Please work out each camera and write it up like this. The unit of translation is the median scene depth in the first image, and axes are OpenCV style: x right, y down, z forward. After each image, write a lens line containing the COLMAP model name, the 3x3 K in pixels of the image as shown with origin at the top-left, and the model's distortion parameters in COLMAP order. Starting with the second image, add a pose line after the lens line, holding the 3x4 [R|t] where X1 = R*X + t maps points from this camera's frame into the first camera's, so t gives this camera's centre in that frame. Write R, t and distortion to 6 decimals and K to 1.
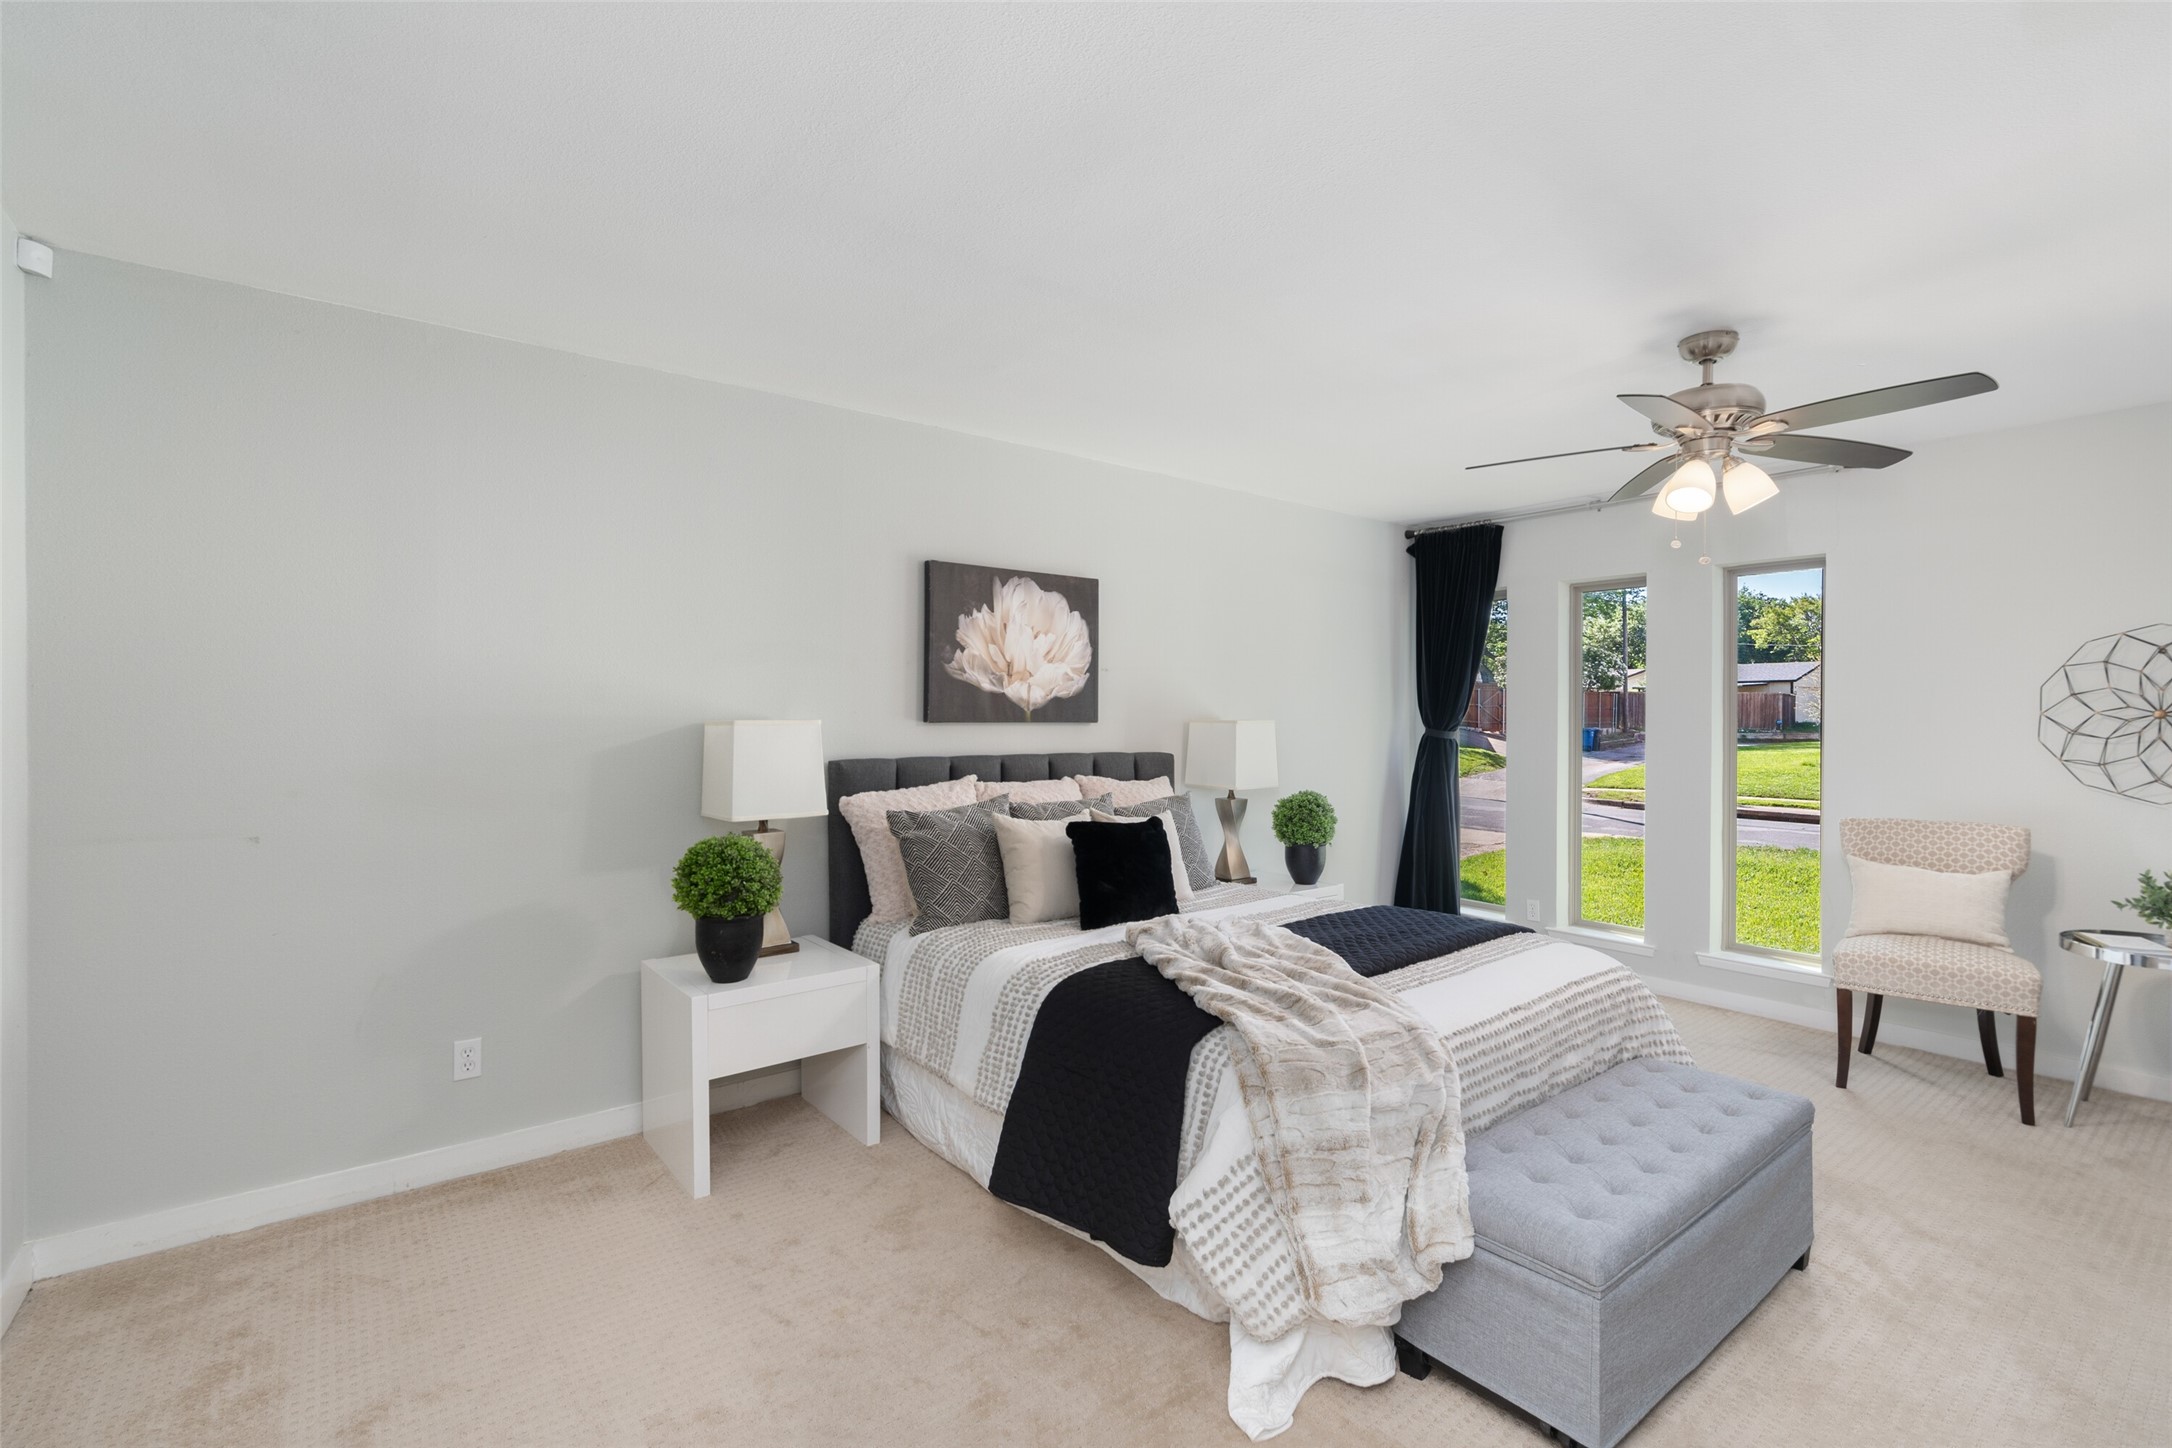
lens RADIAL K [[998.8, 0, 1086.8], [0, 998.8, 723.6], [0, 0, 1]] dist [-0.003993, 0.002014]
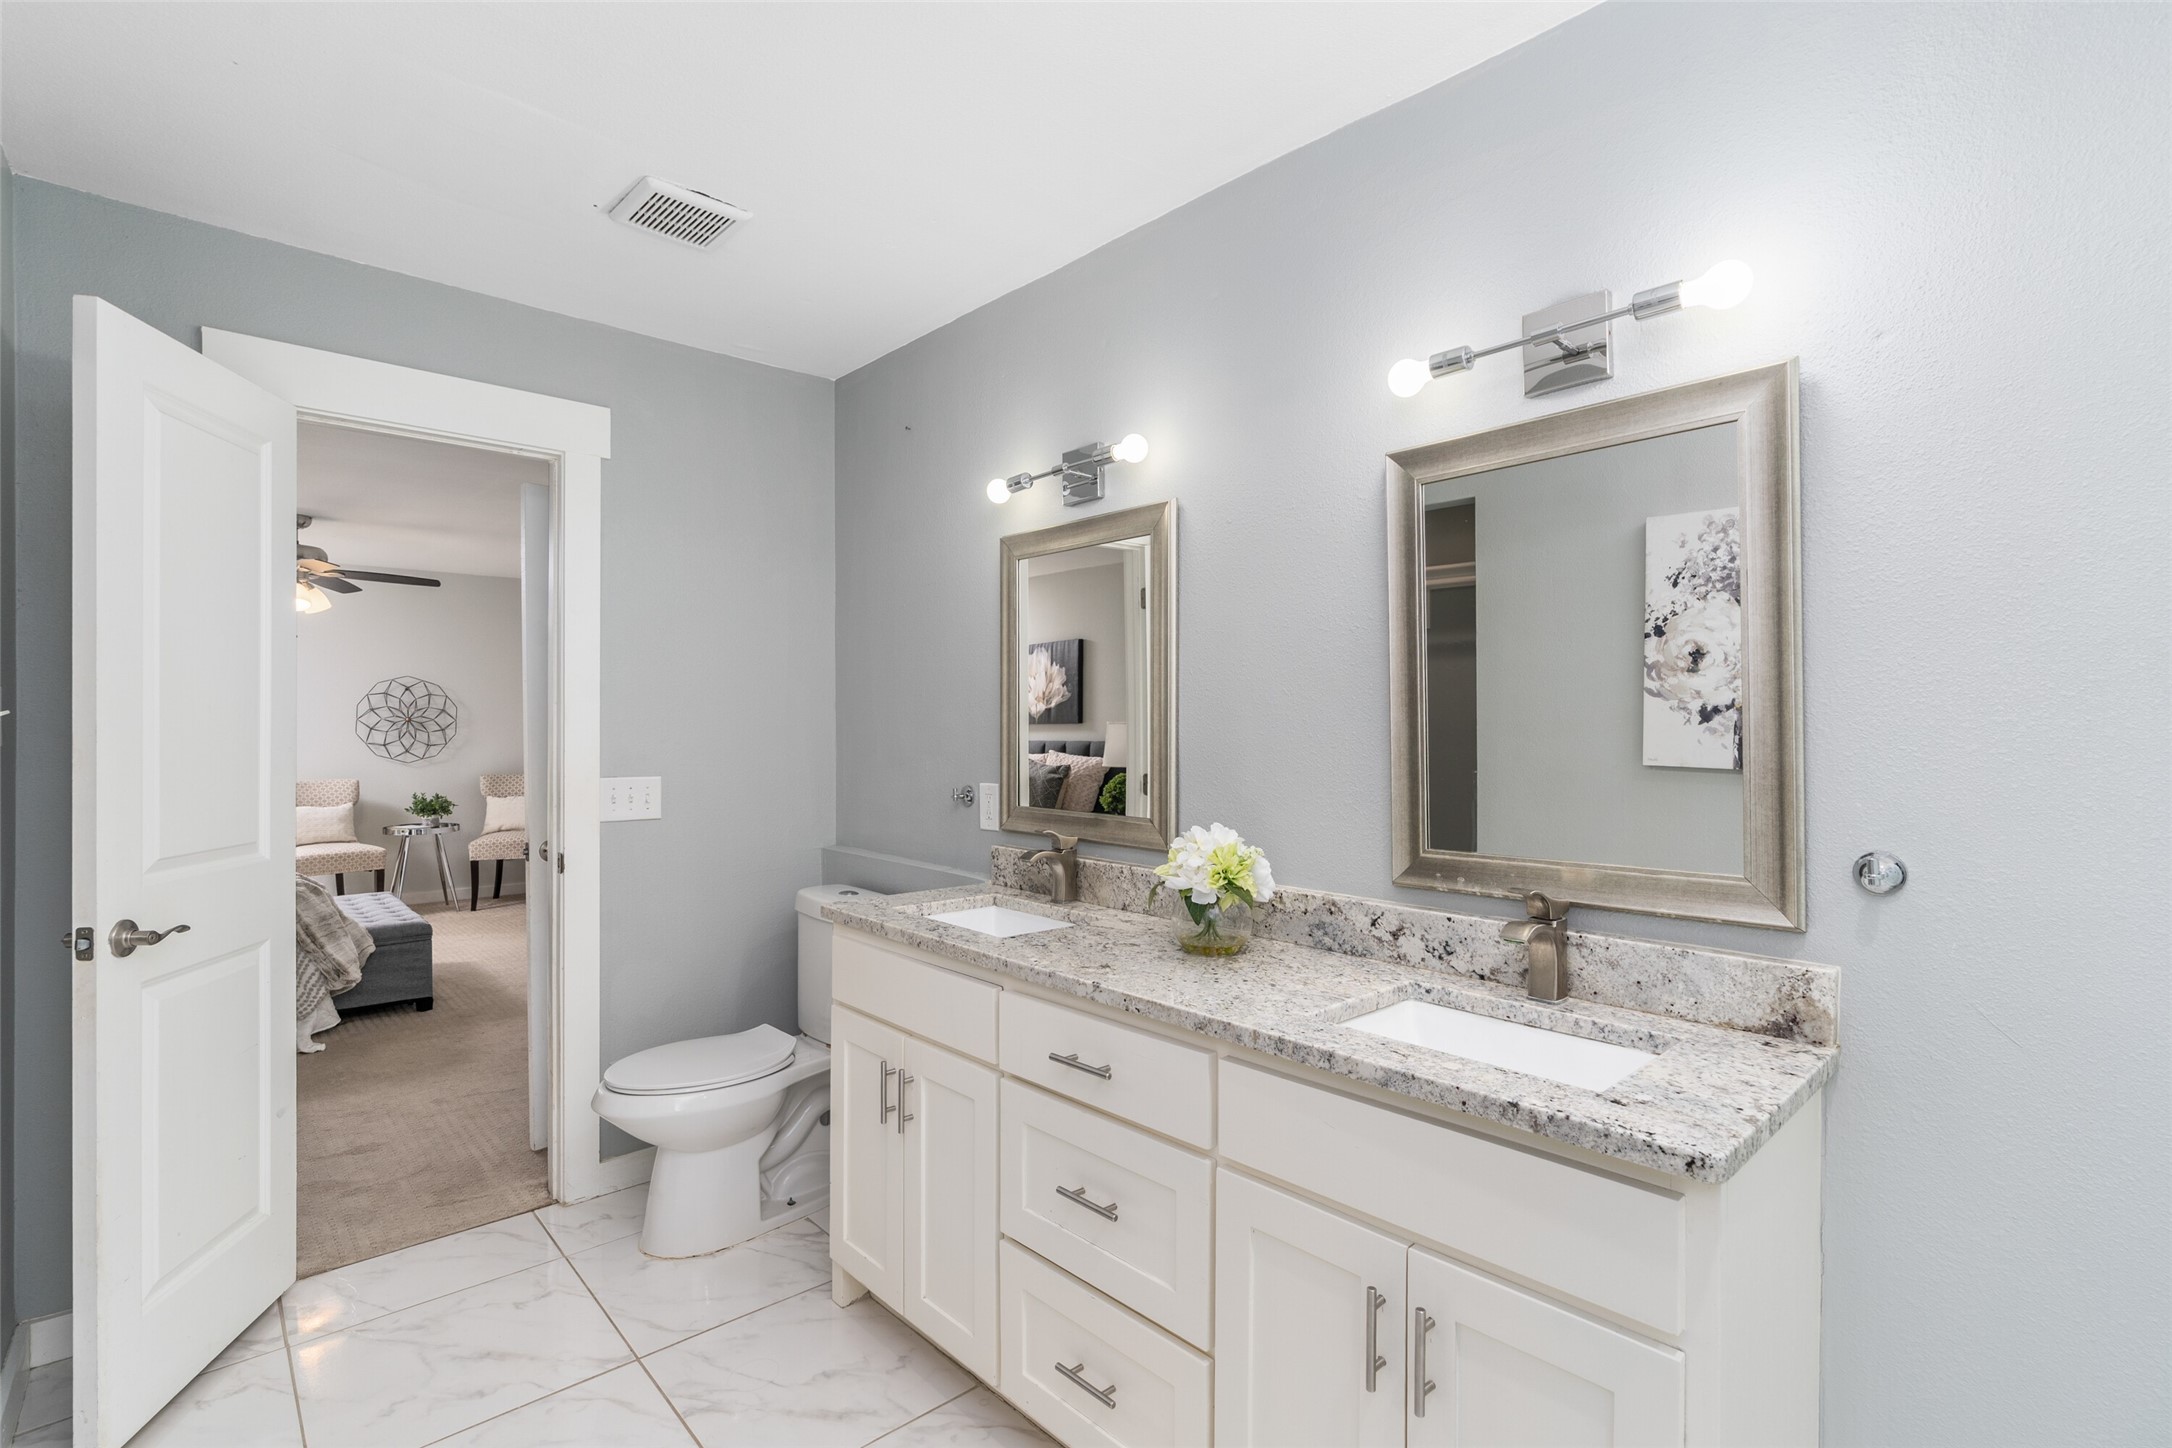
lens RADIAL K [[998.8, 0, 1089.1], [0, 998.8, 724.6], [0, 0, 1]] dist [-0.003993, 0.002014]
pose [[-0.081430, 0.005201, 0.996665, -1.093441], [-0.000359, 0.999986, -0.005247, 0.010849], [-0.996679, -0.000785, -0.081427, -0.247683]]
